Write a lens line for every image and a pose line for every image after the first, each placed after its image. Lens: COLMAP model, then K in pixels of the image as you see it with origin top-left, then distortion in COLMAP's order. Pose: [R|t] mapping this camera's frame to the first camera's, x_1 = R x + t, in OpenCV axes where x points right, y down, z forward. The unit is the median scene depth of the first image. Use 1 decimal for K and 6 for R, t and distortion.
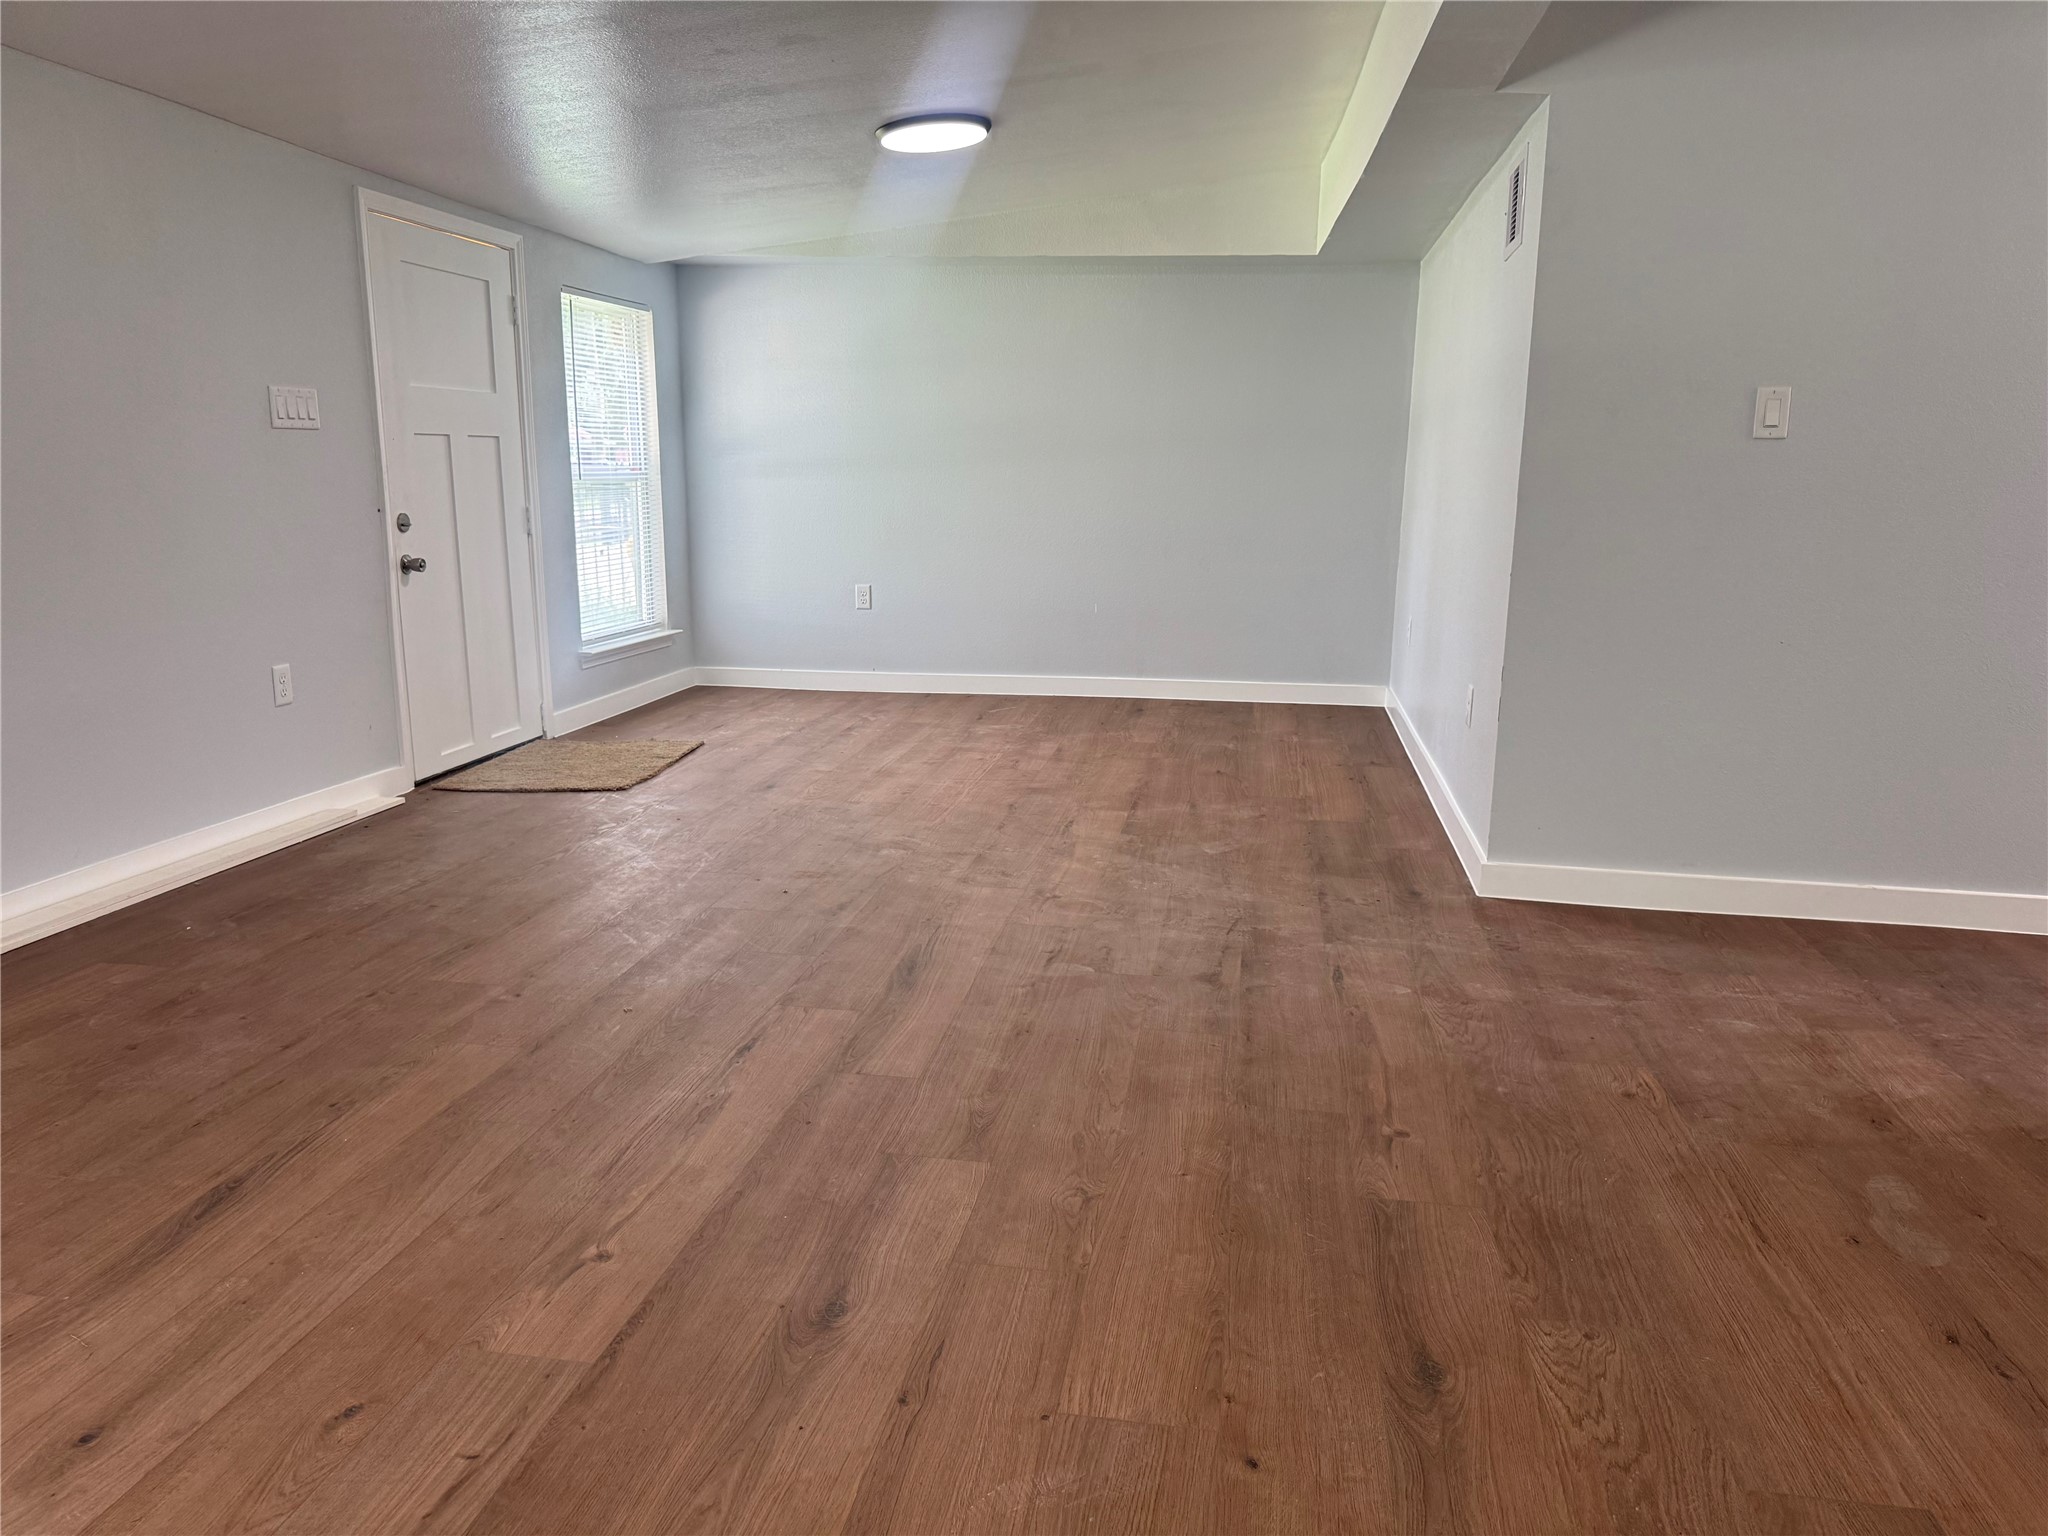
lens RADIAL K [[1421.9, 0, 1024.0], [0, 1421.9, 768.0], [0, 0, 1]] dist [0.058818, -0.076203]
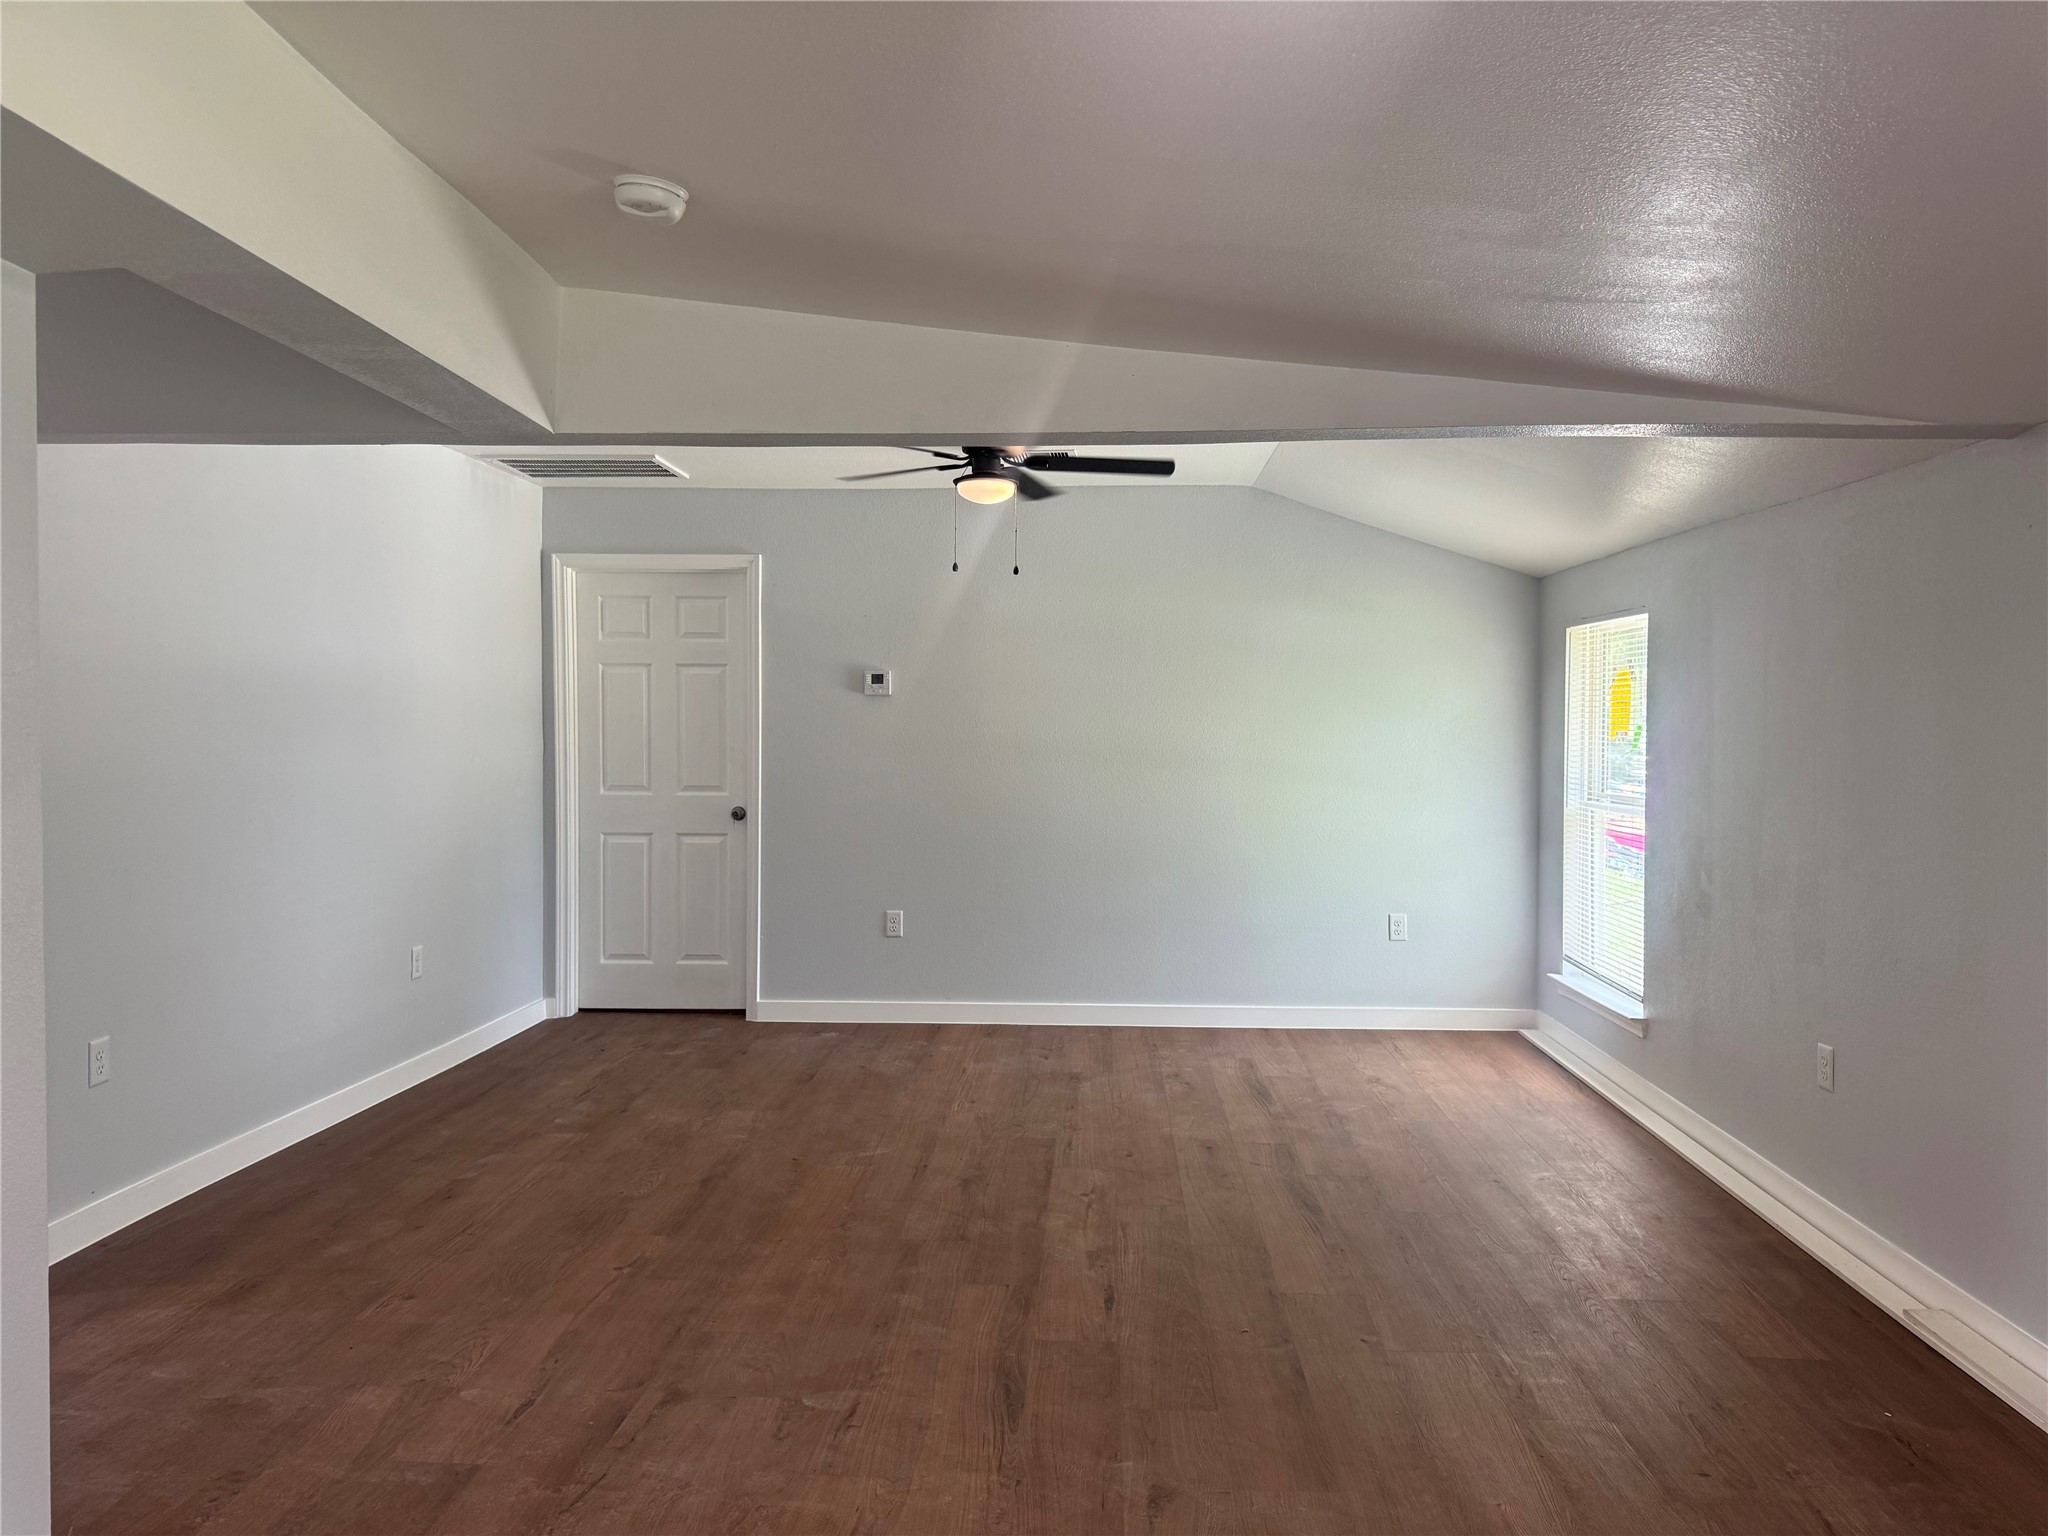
lens RADIAL K [[1421.9, 0, 1024.0], [0, 1421.9, 768.0], [0, 0, 1]] dist [0.058818, -0.076203]
pose [[-0.993933, -0.017685, -0.108554, 0.019048], [-0.041832, 0.973599, 0.224398, -0.530401], [0.101720, 0.227578, -0.968432, 2.120783]]
